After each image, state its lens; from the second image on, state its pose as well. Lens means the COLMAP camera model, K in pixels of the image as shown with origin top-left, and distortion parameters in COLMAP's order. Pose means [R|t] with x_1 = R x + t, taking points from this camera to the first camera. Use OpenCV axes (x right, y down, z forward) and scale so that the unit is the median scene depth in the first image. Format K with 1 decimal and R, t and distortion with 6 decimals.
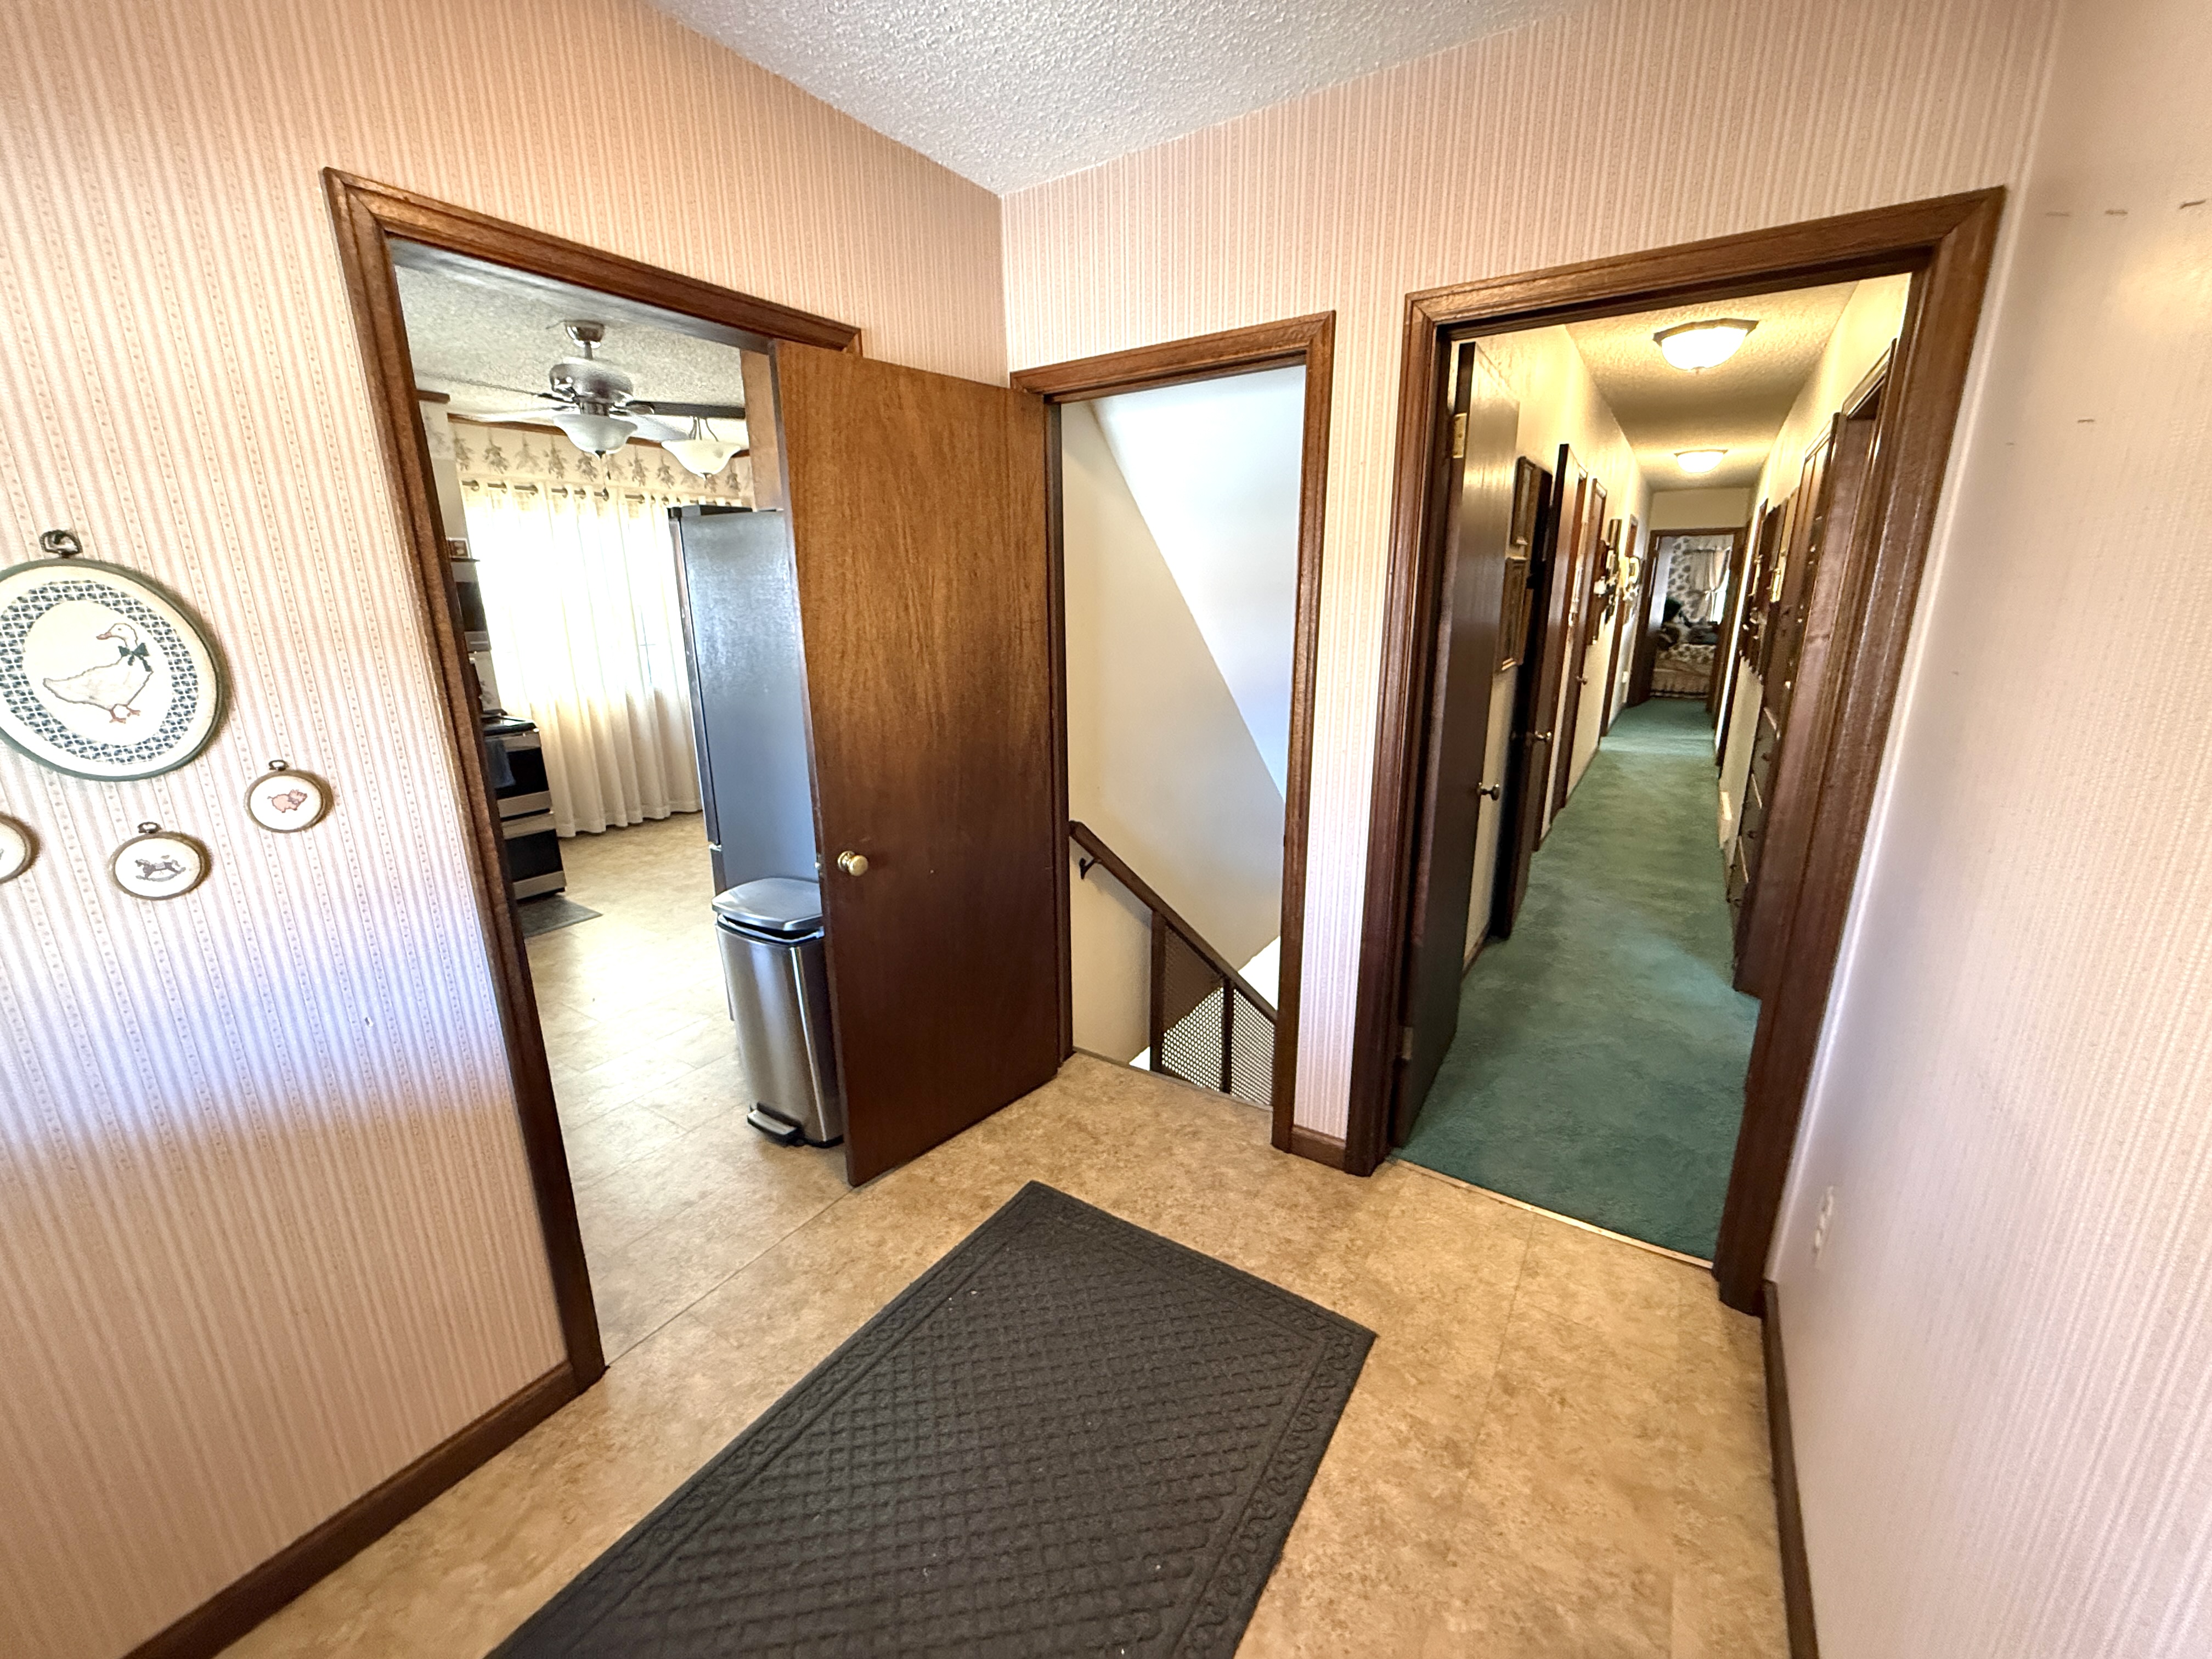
lens RADIAL K [[881.1, 0, 1100.2], [0, 881.1, 828.6], [0, 0, 1]] dist [-0.002156, 0.000565]
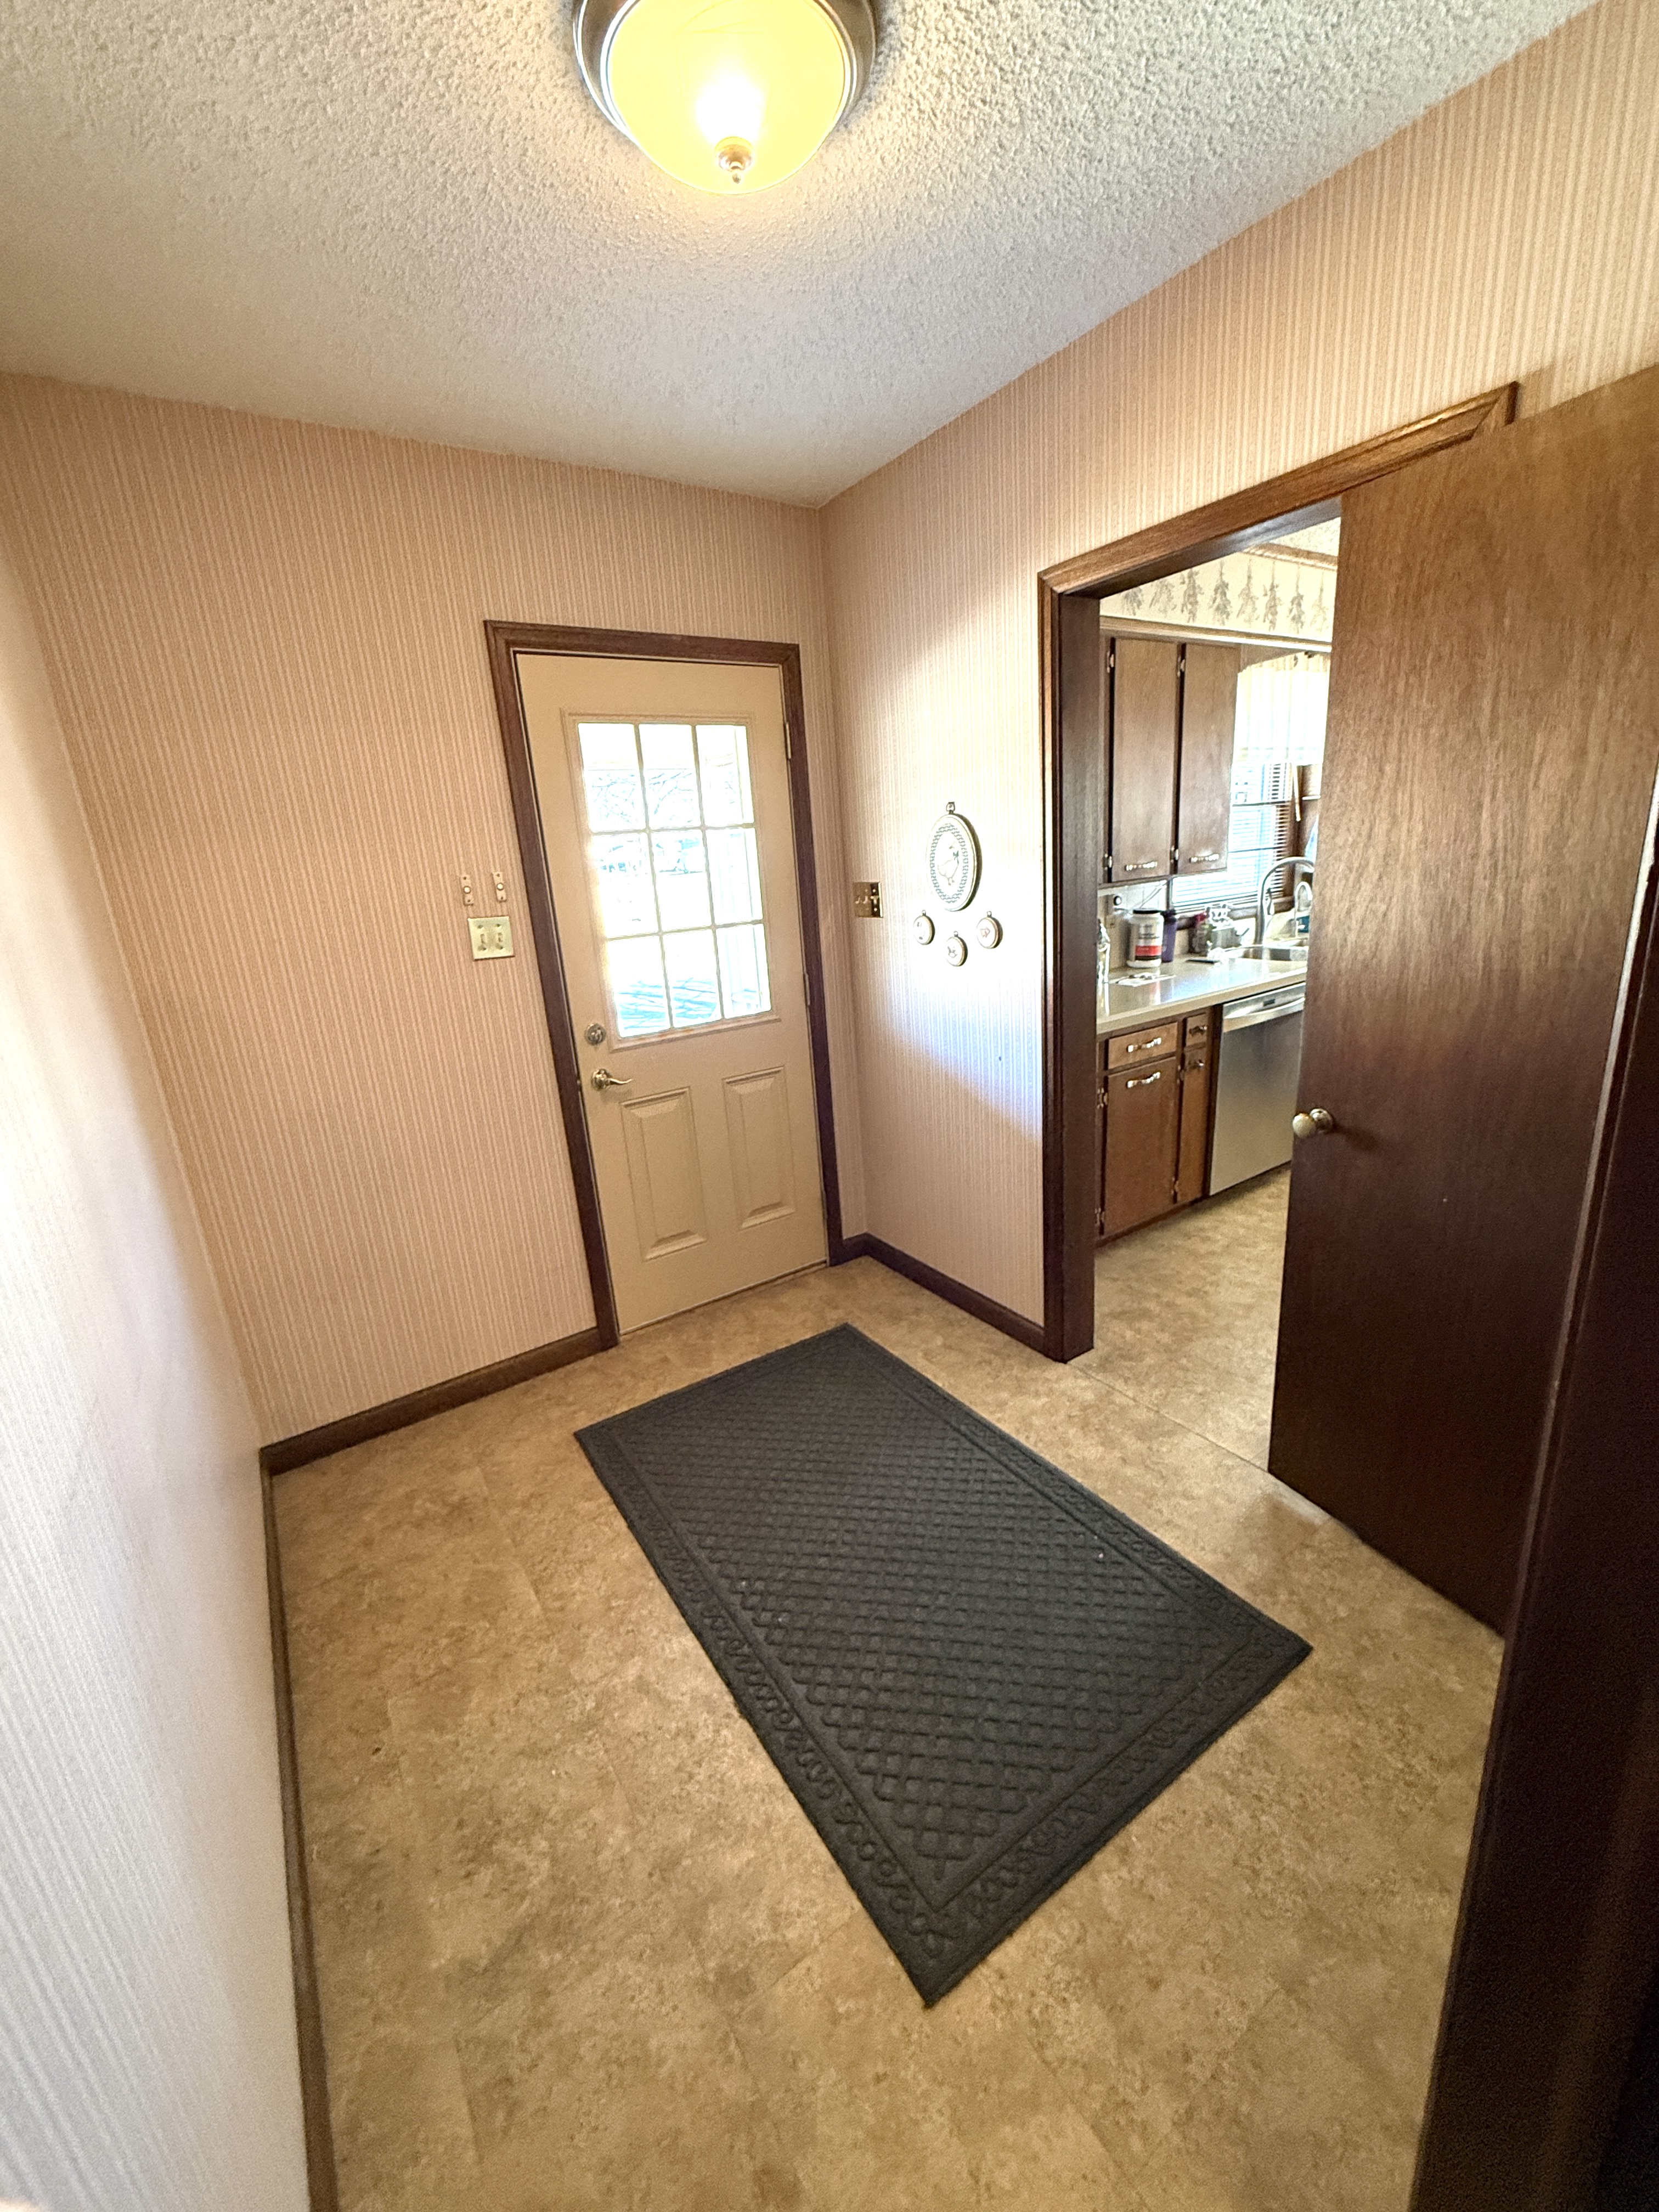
lens RADIAL K [[881.1, 0, 833.5], [0, 881.1, 1104.3], [0, 0, 1]] dist [-0.002156, 0.000565]
pose [[-0.380909, 0.296242, -0.875870, 0.834981], [-0.161772, 0.911319, 0.378585, -0.298346], [0.910350, 0.285898, -0.299207, 1.114602]]
